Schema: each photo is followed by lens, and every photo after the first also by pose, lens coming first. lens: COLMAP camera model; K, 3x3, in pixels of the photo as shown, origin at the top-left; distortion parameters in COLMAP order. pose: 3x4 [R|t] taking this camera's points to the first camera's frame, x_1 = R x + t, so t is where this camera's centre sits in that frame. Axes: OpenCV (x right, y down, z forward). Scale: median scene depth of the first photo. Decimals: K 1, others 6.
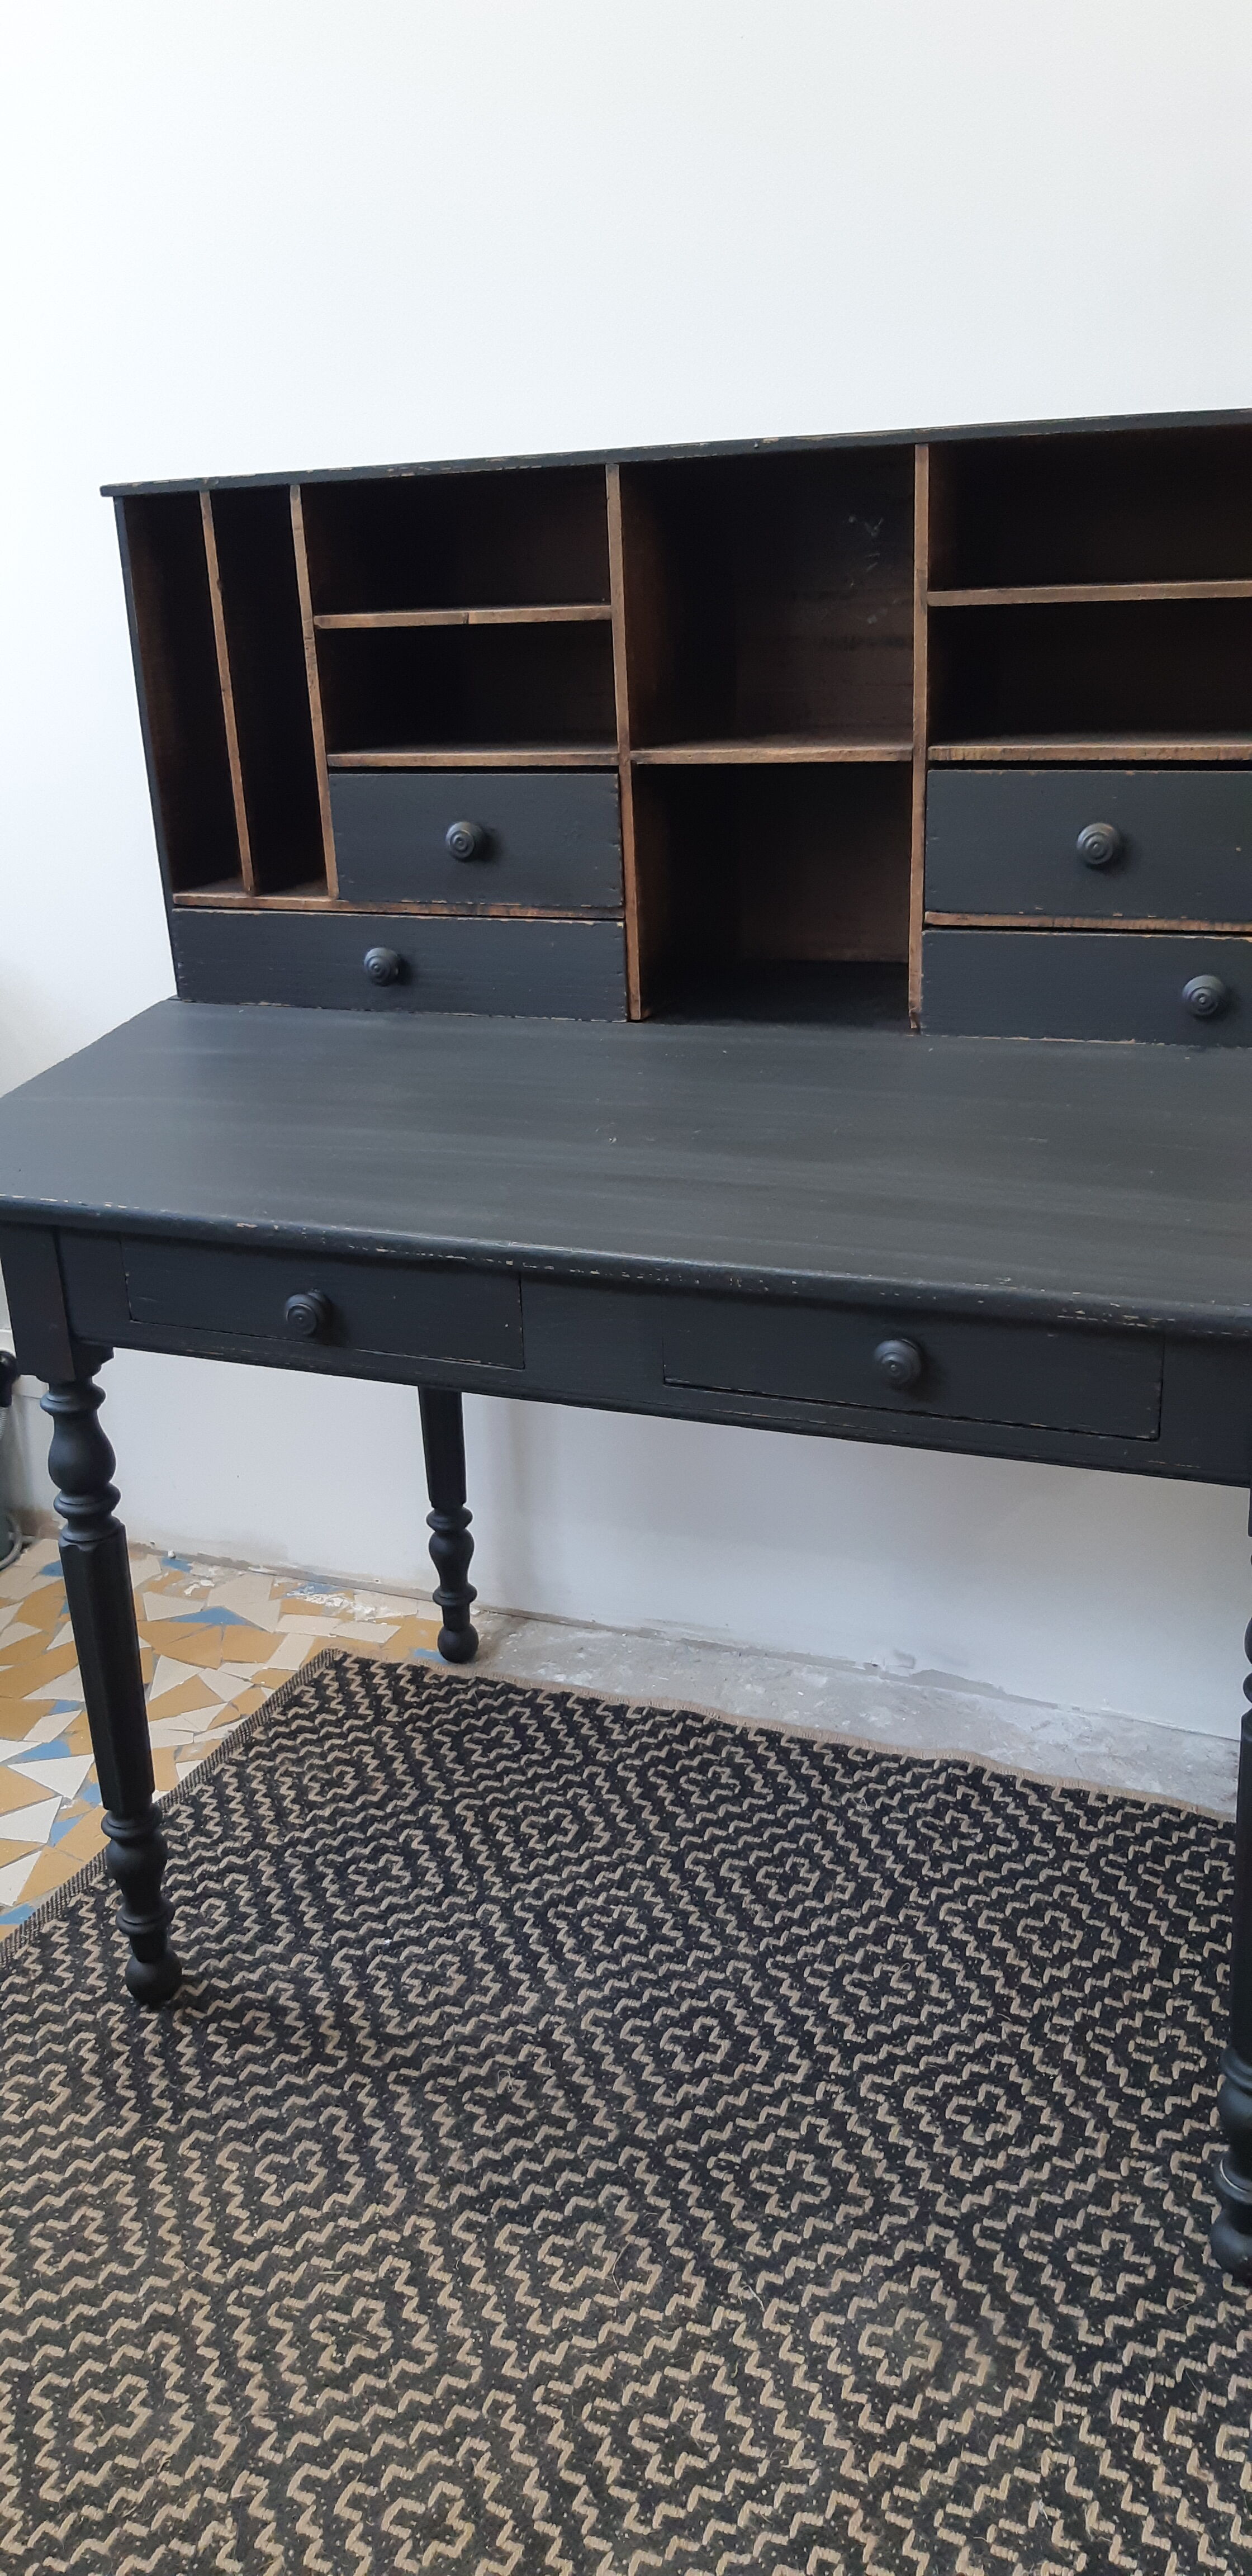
lens RADIAL K [[1999.4, 0, 626.0], [0, 1999.4, 1288.0], [0, 0, 1]] dist [0.059622, -0.138436]
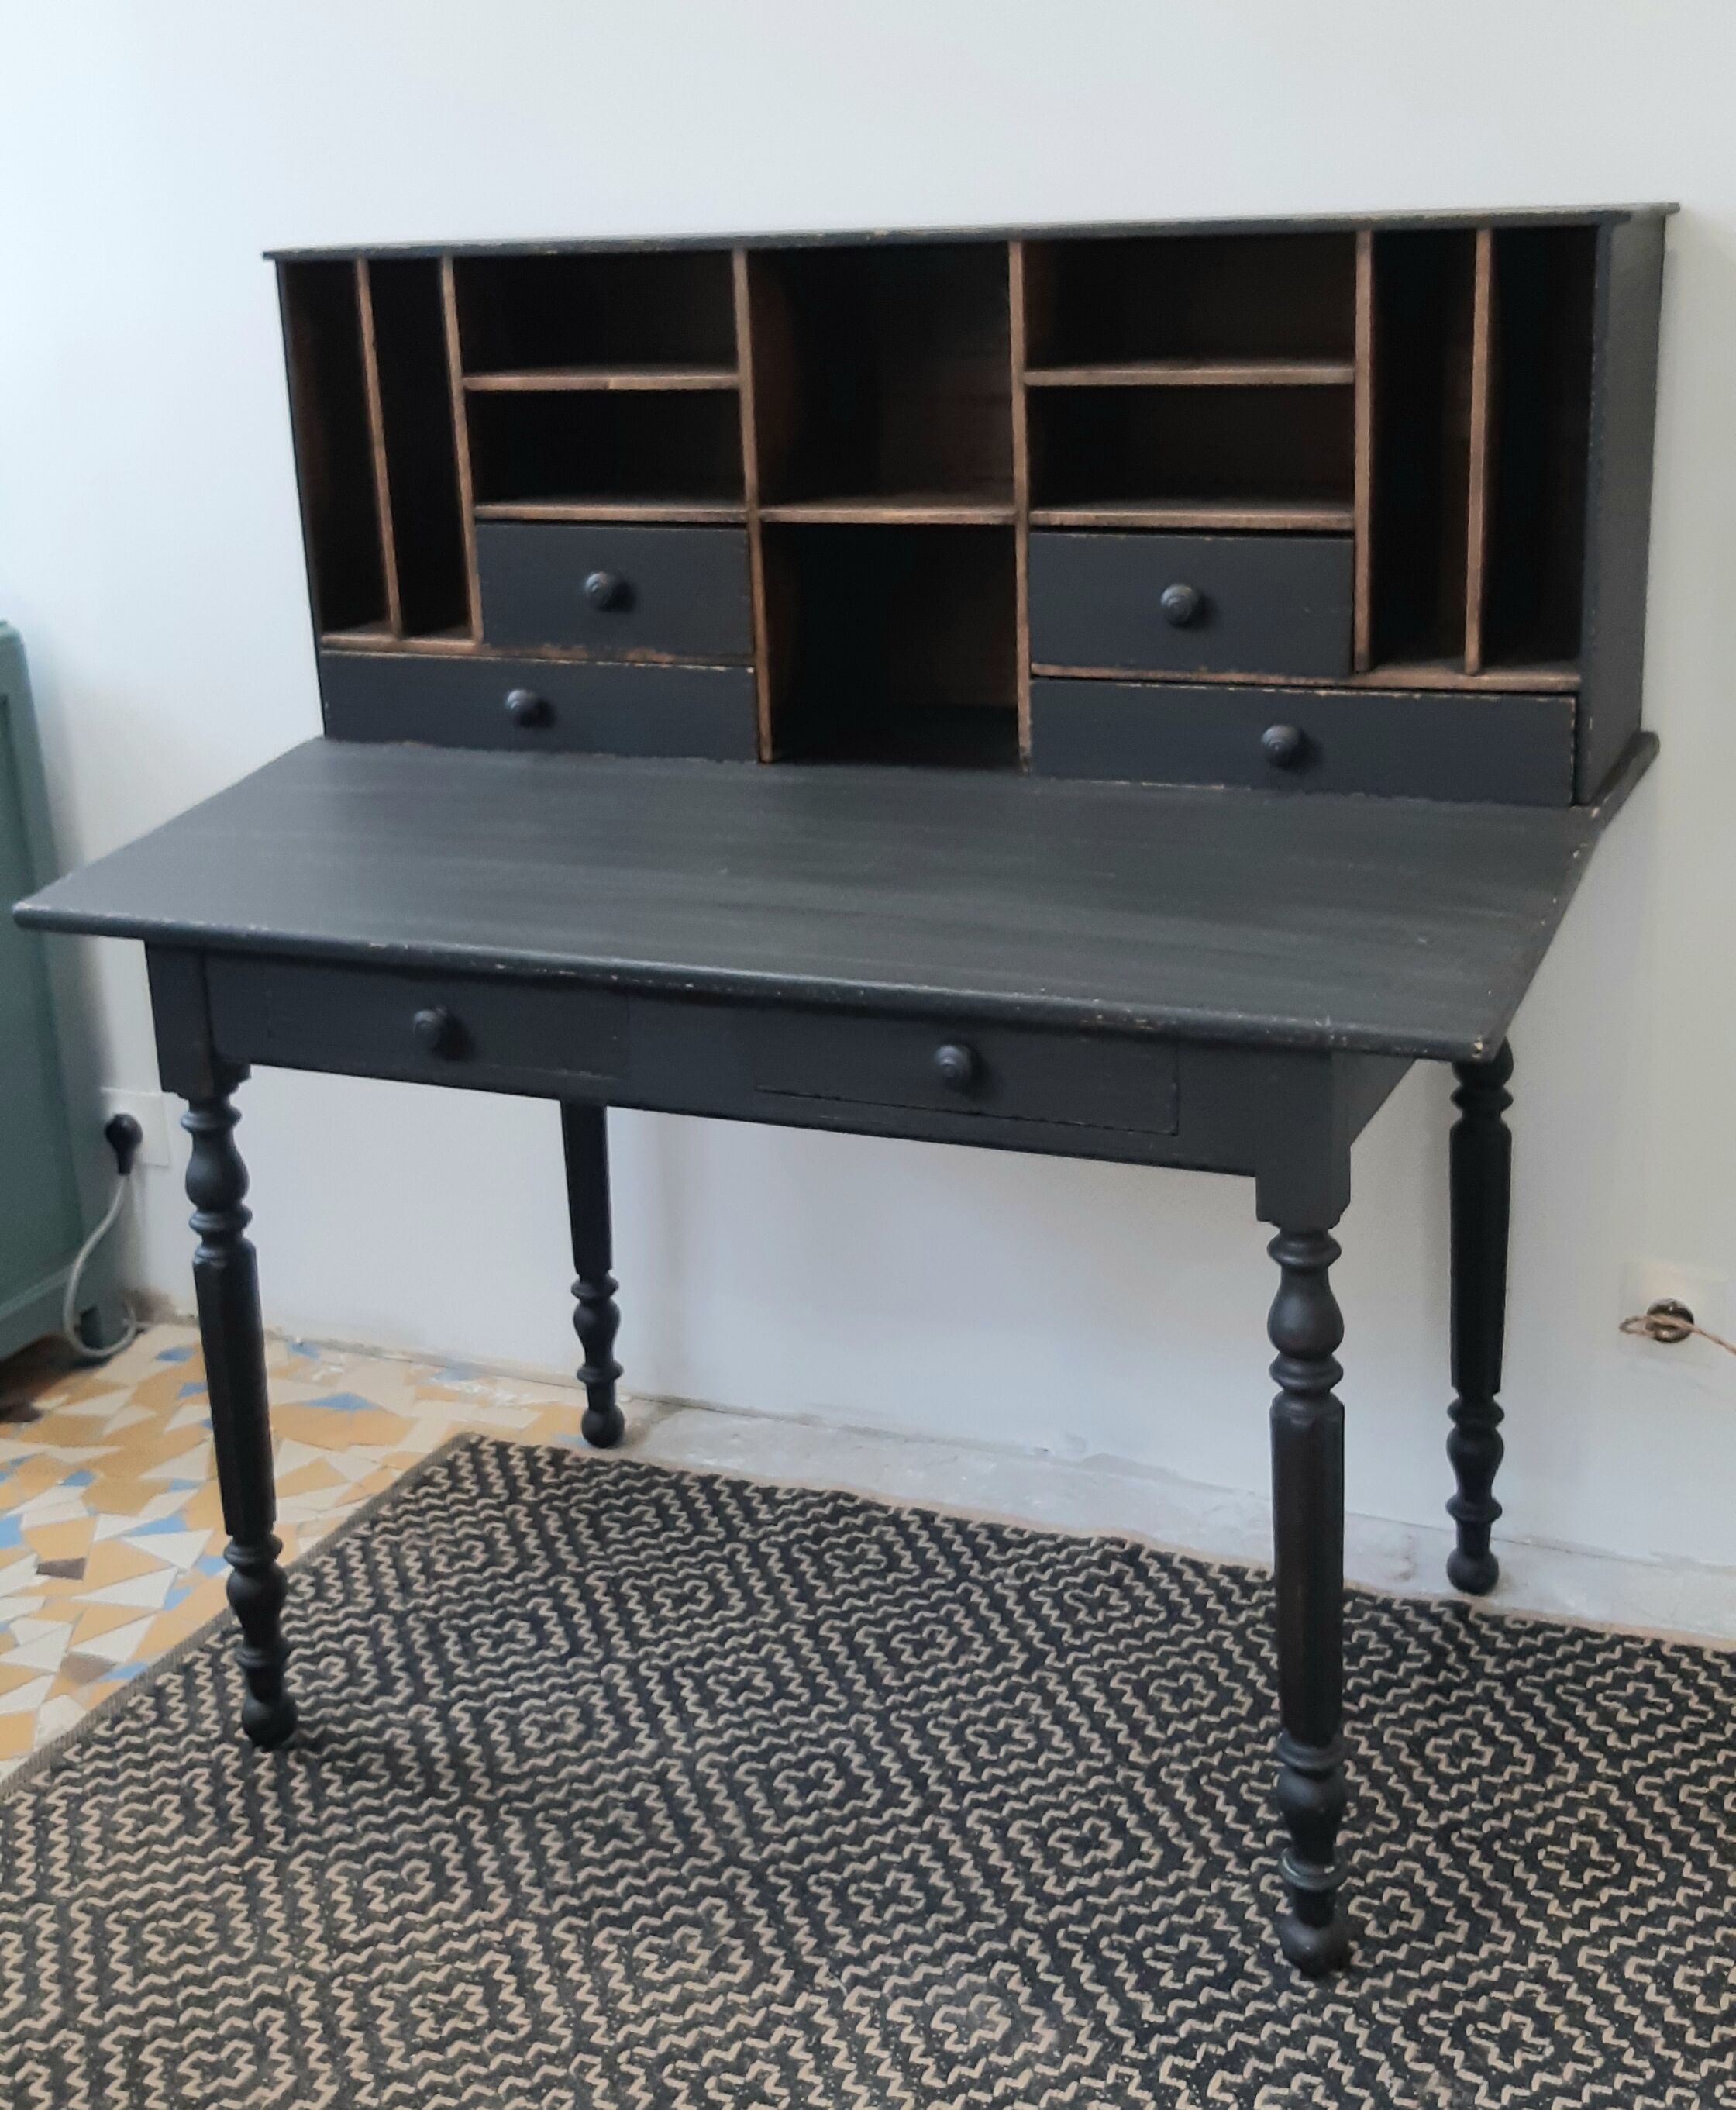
lens RADIAL K [[2783.2, 0, 878.3], [0, 2783.2, 900.1], [0, 0, 1]] dist [0.090606, -0.267438]
pose [[0.999691, 0.009862, -0.022833, 0.096071], [-0.011781, 0.996265, -0.085538, 0.058524], [0.021905, 0.085781, 0.996073, -0.418257]]
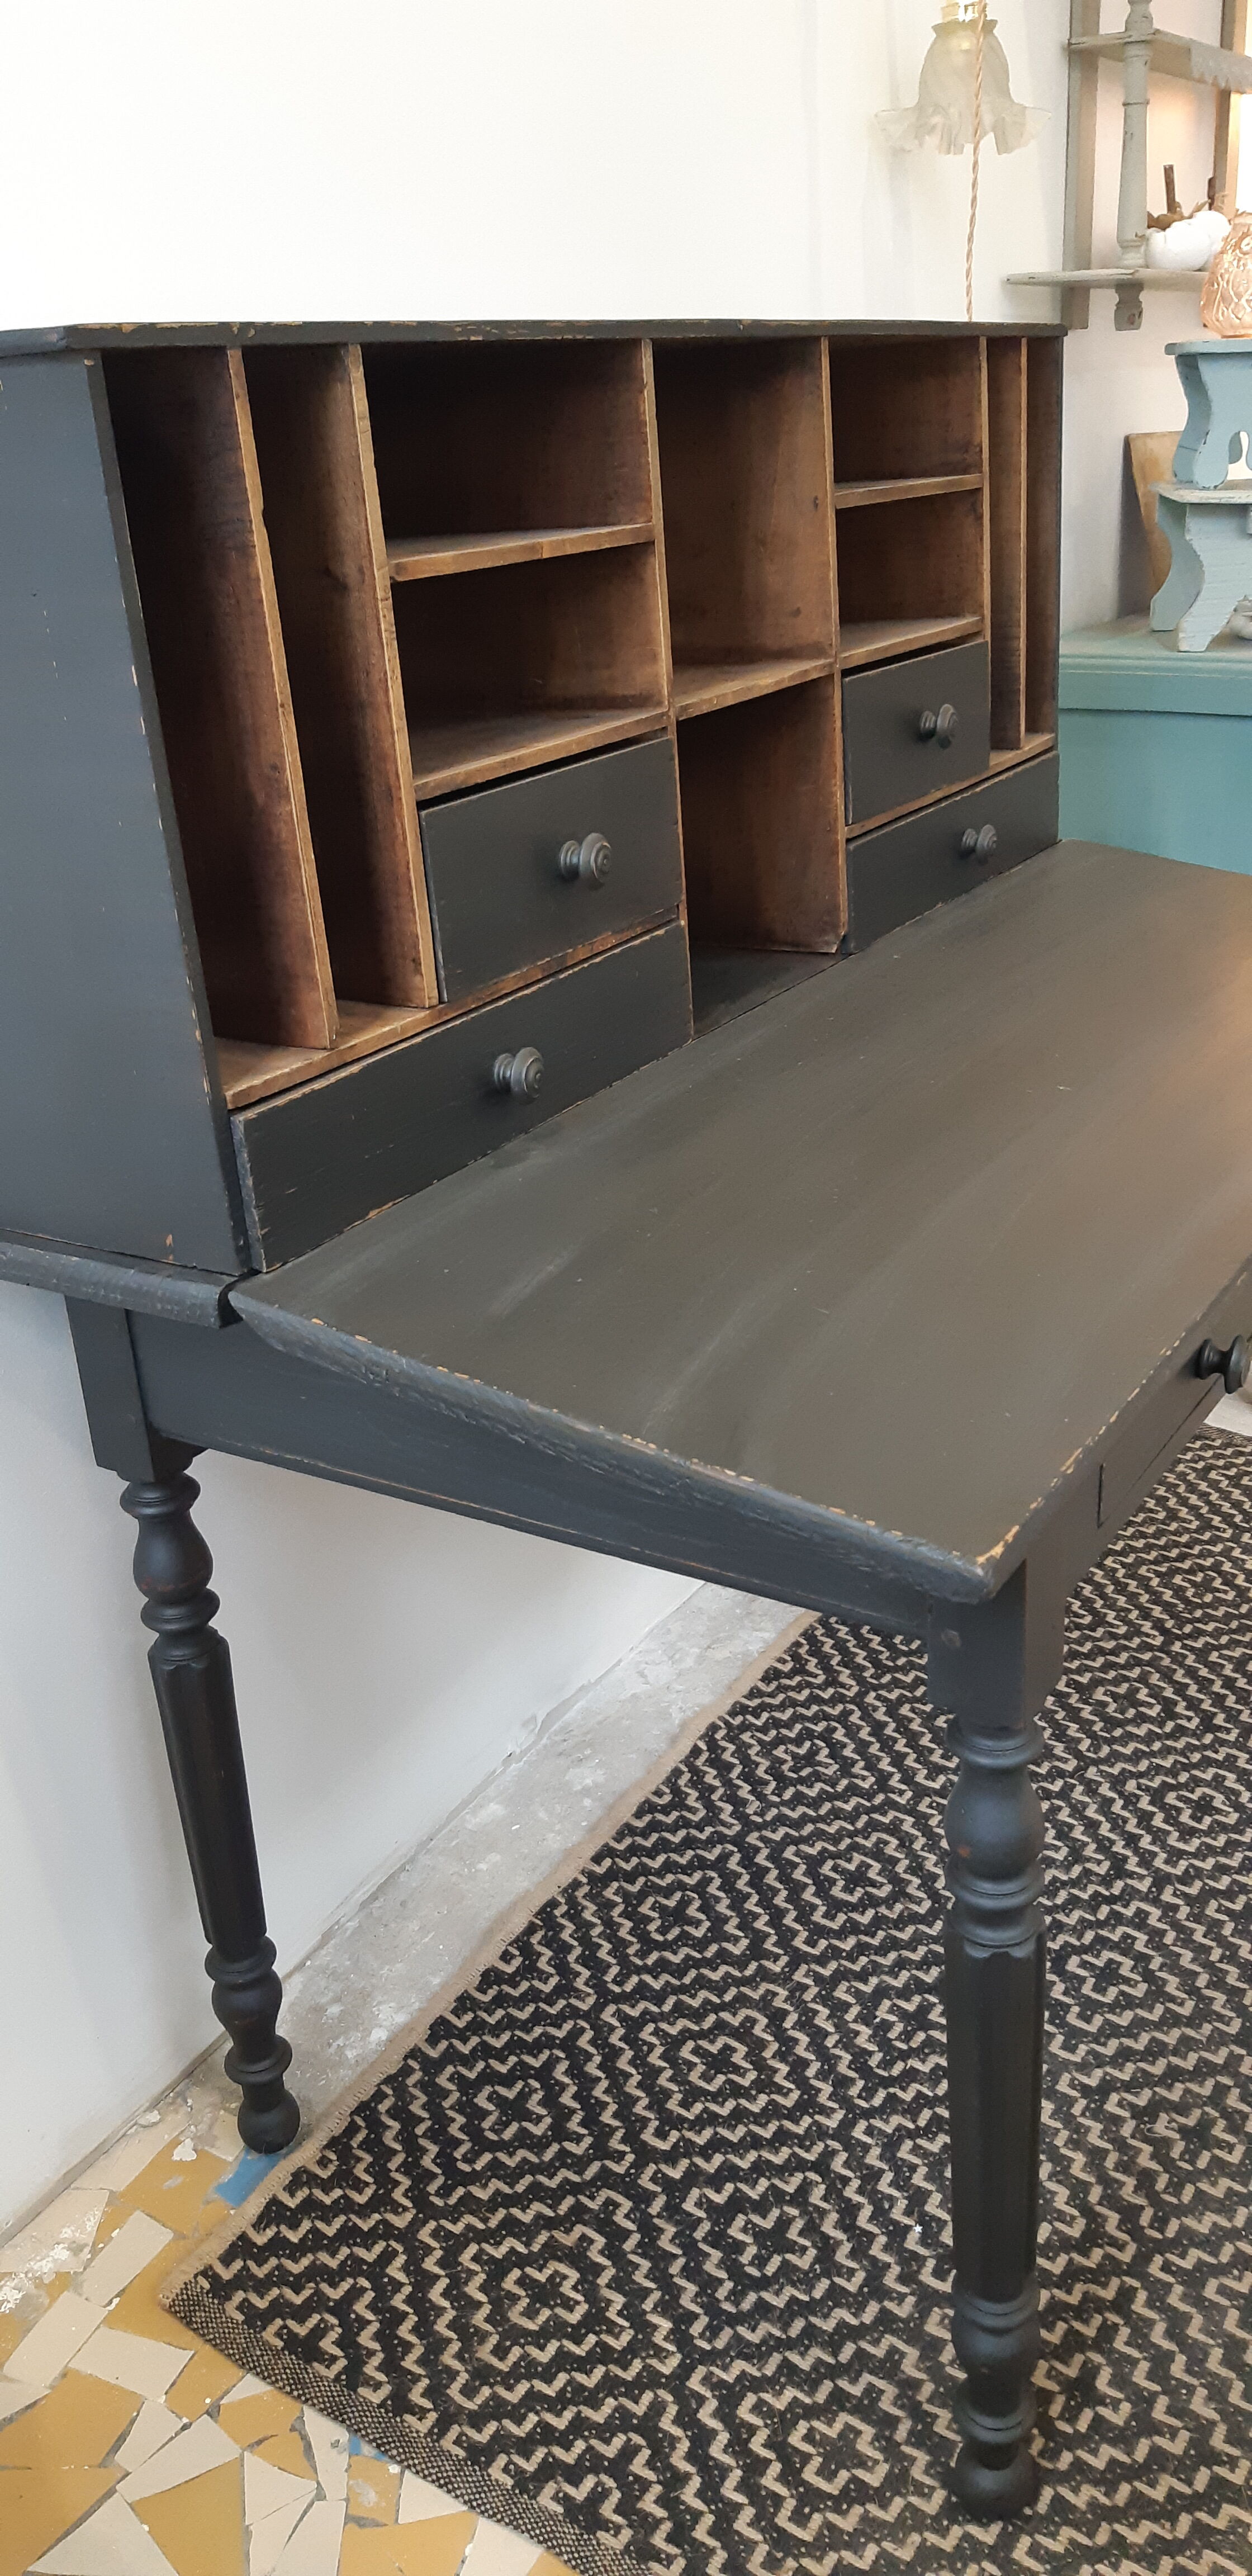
lens RADIAL K [[1999.4, 0, 626.0], [0, 1999.4, 1288.0], [0, 0, 1]] dist [0.059622, -0.138436]
pose [[0.180579, -0.359705, 0.915425, -0.783140], [0.396268, 0.878452, 0.267008, -0.271580], [-0.900202, 0.314537, 0.301170, 0.810860]]
